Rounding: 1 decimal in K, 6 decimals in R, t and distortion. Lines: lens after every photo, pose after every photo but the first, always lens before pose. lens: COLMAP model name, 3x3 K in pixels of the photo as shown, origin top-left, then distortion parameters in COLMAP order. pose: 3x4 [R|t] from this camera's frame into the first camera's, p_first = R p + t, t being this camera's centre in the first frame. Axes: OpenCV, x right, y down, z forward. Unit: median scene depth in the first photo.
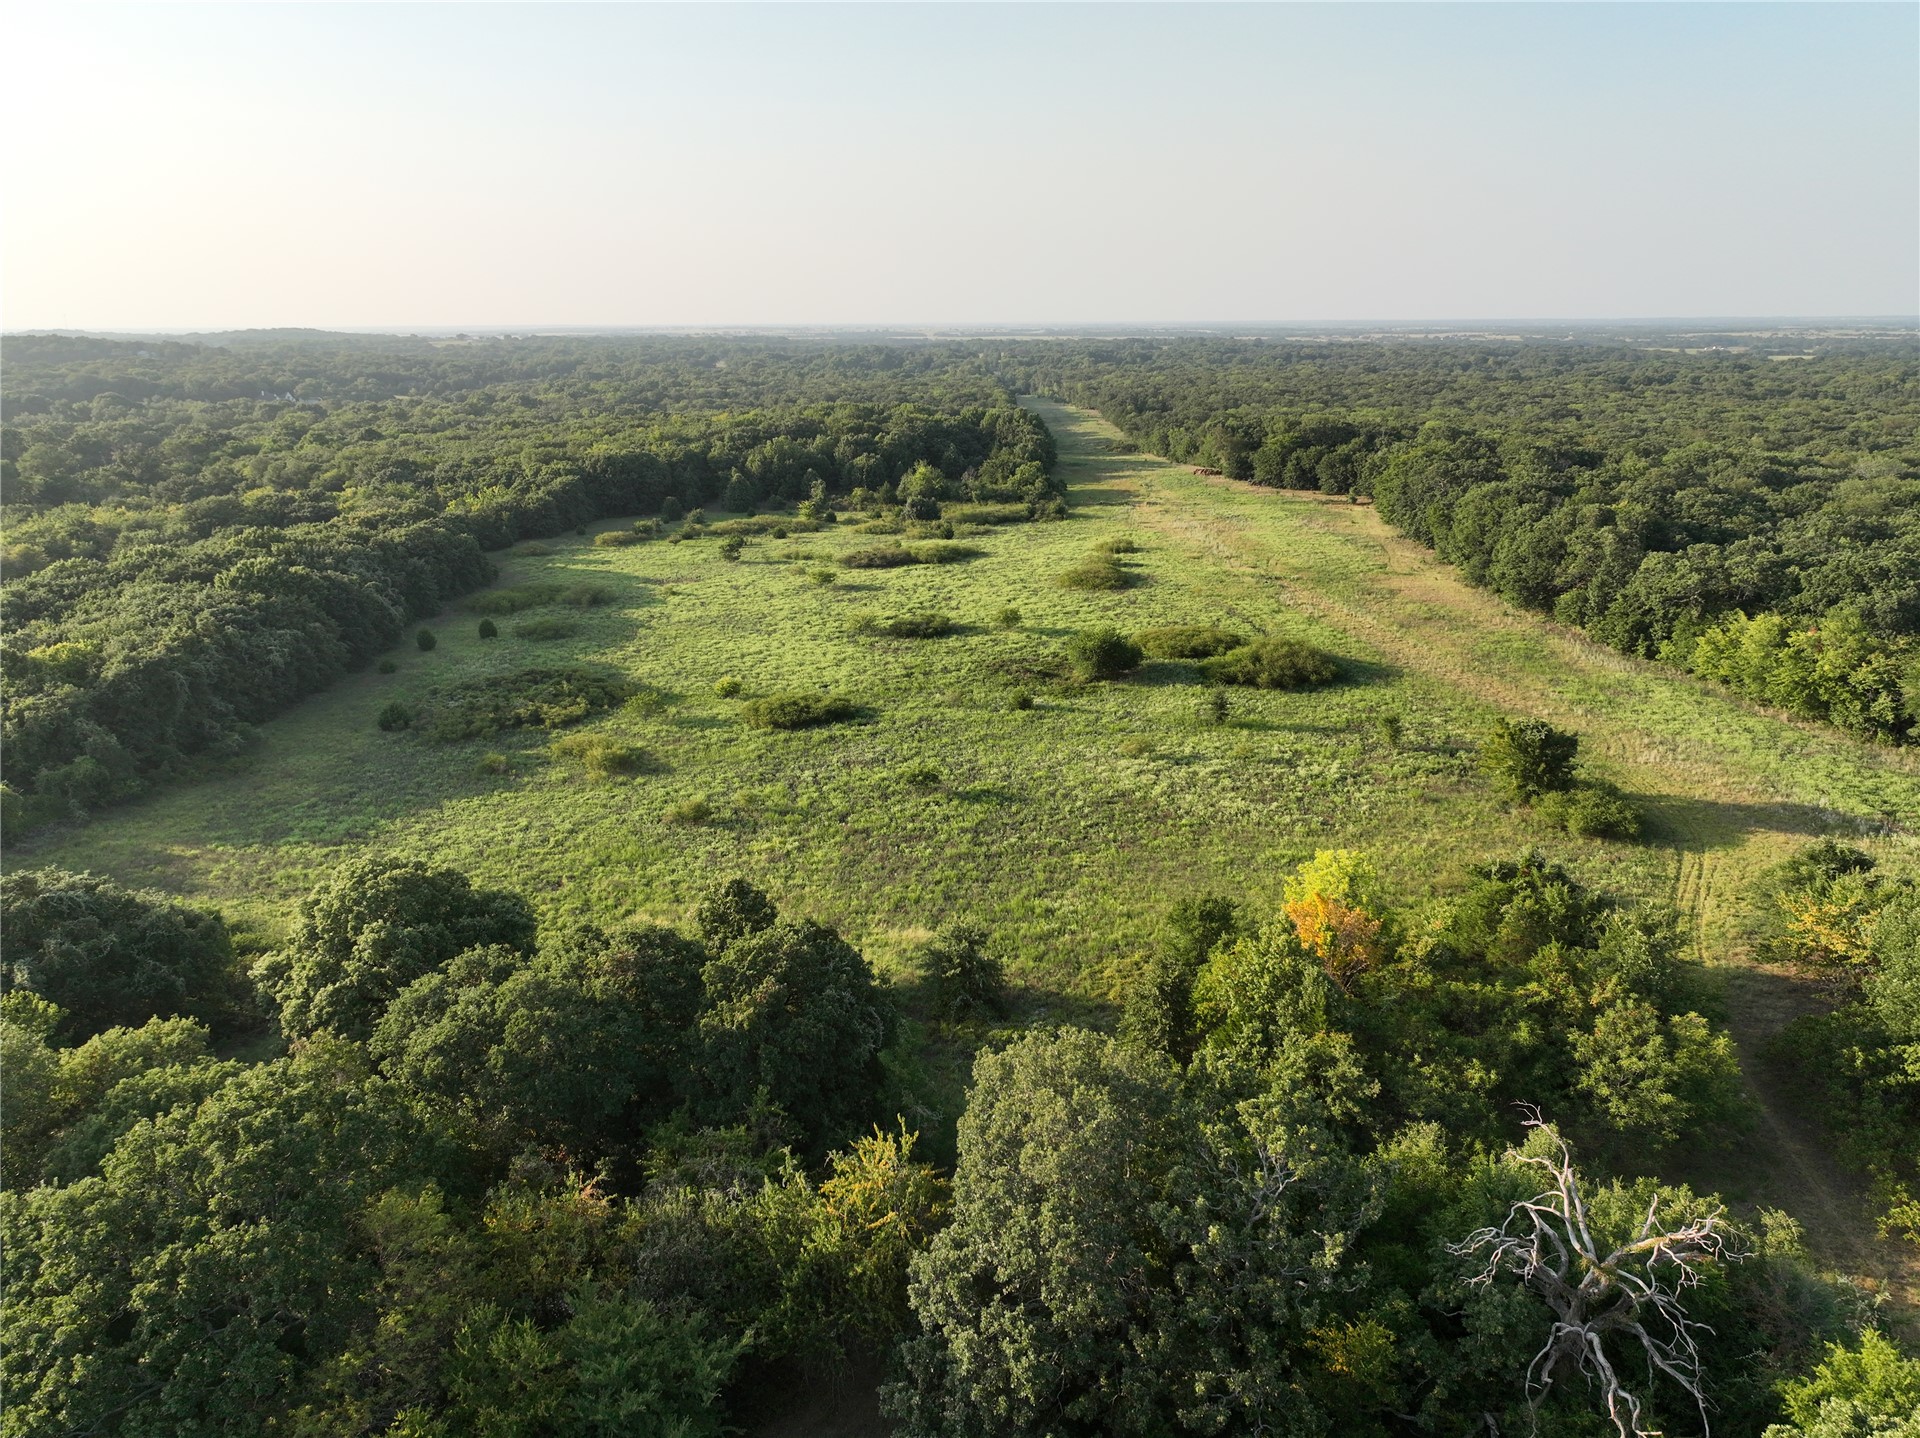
lens RADIAL K [[1353.3, 0, 965.8], [0, 1353.3, 732.6], [0, 0, 1]] dist [-0.002075, 0.020567]
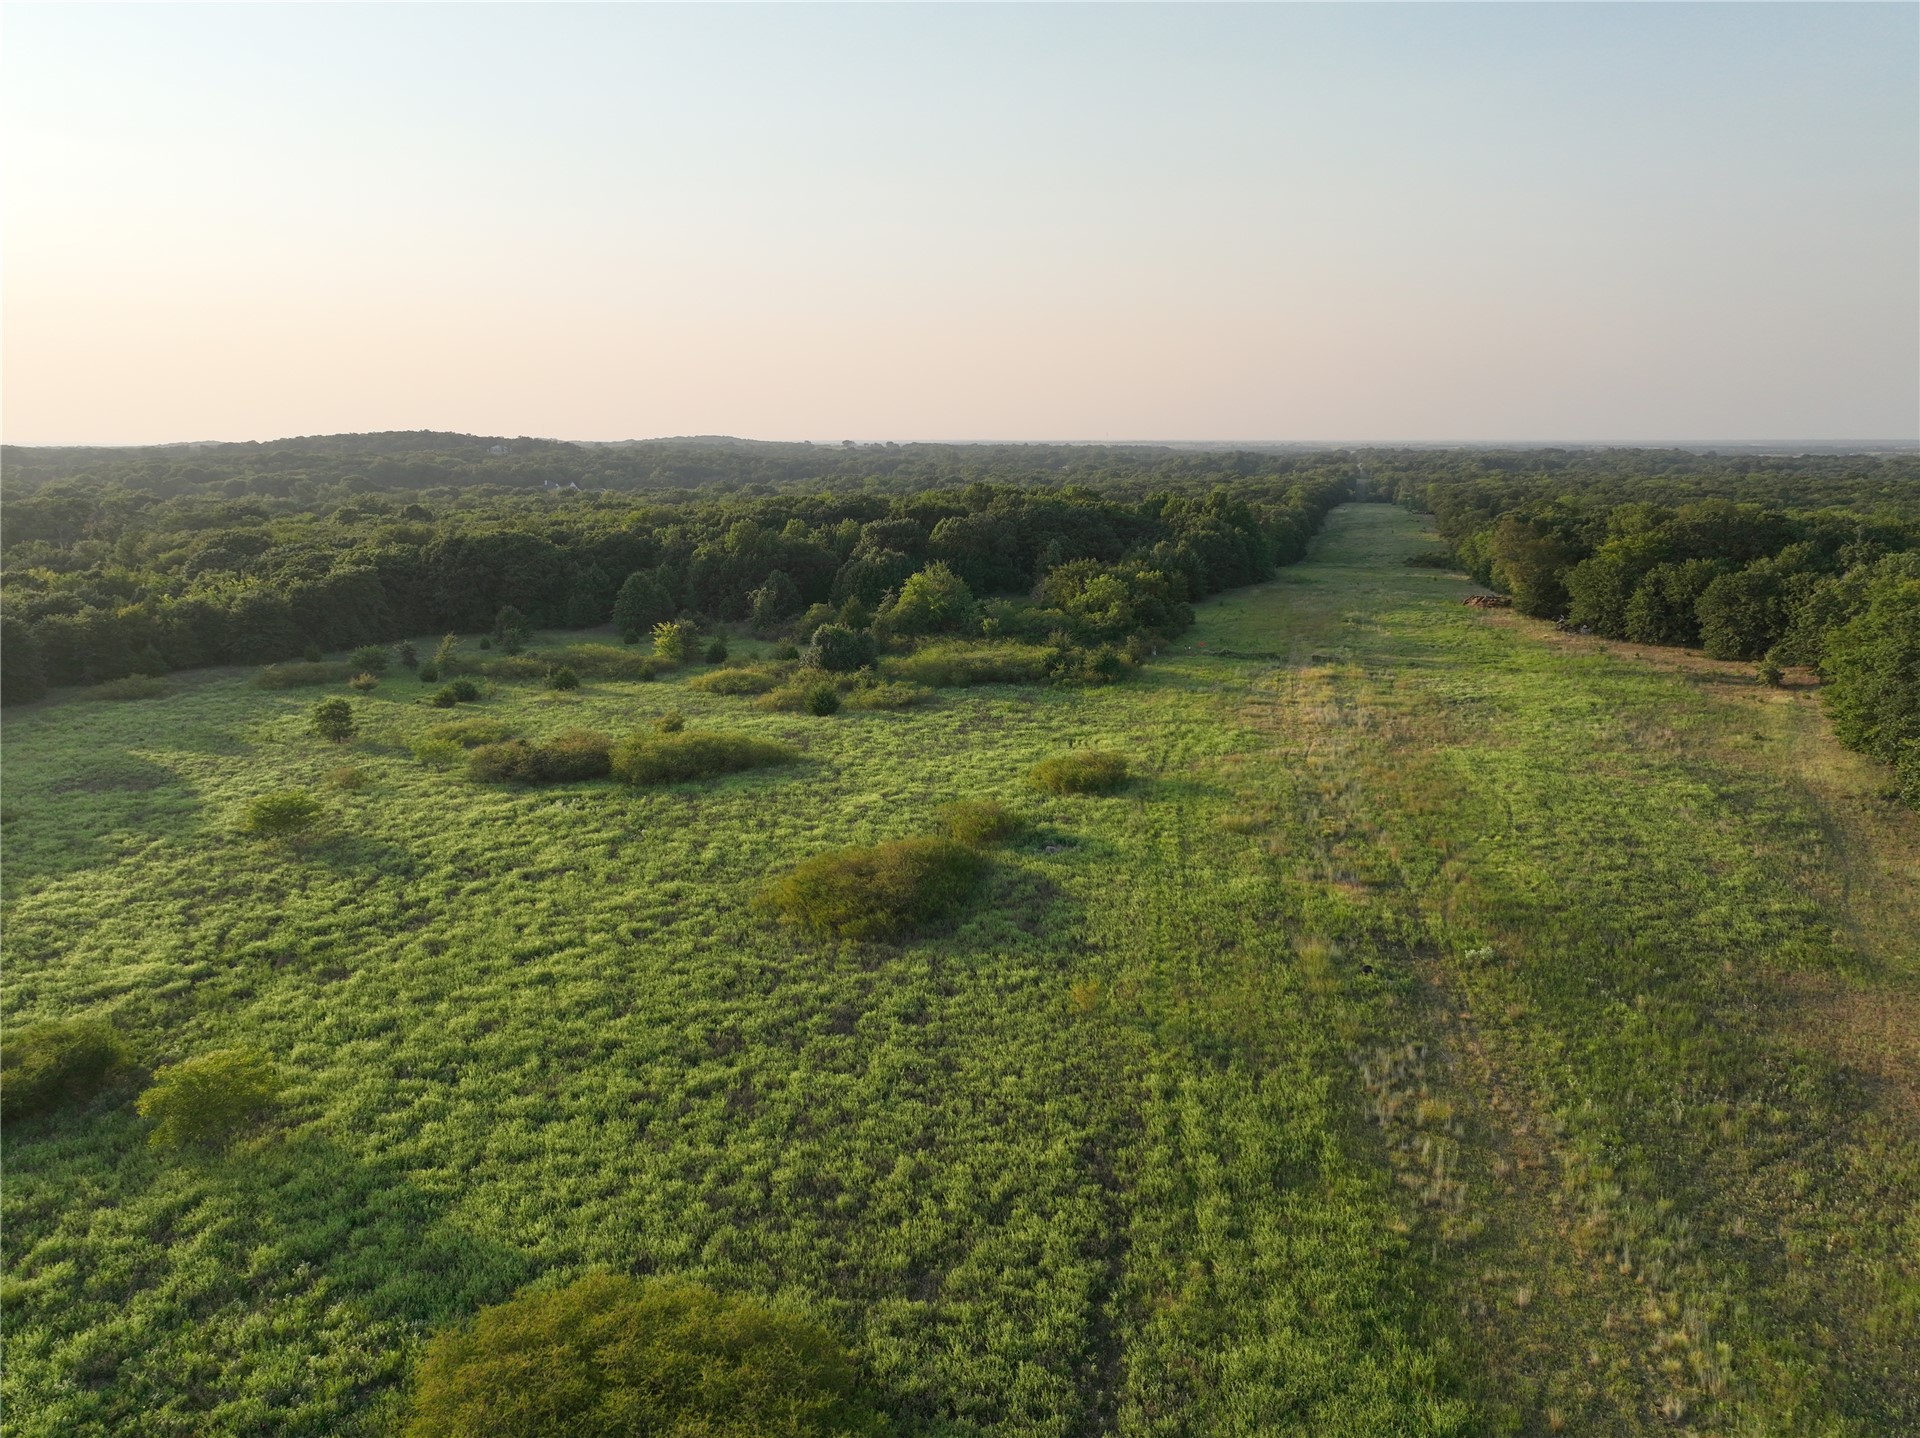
lens RADIAL K [[1353.3, 0, 960.1], [0, 1353.3, 721.7], [0, 0, 1]] dist [-0.002075, 0.020567]
pose [[0.955224, 0.066661, -0.288278, 0.188418], [-0.091976, 0.992920, -0.075166, -0.116074], [0.281227, 0.098314, 0.954592, 0.586581]]
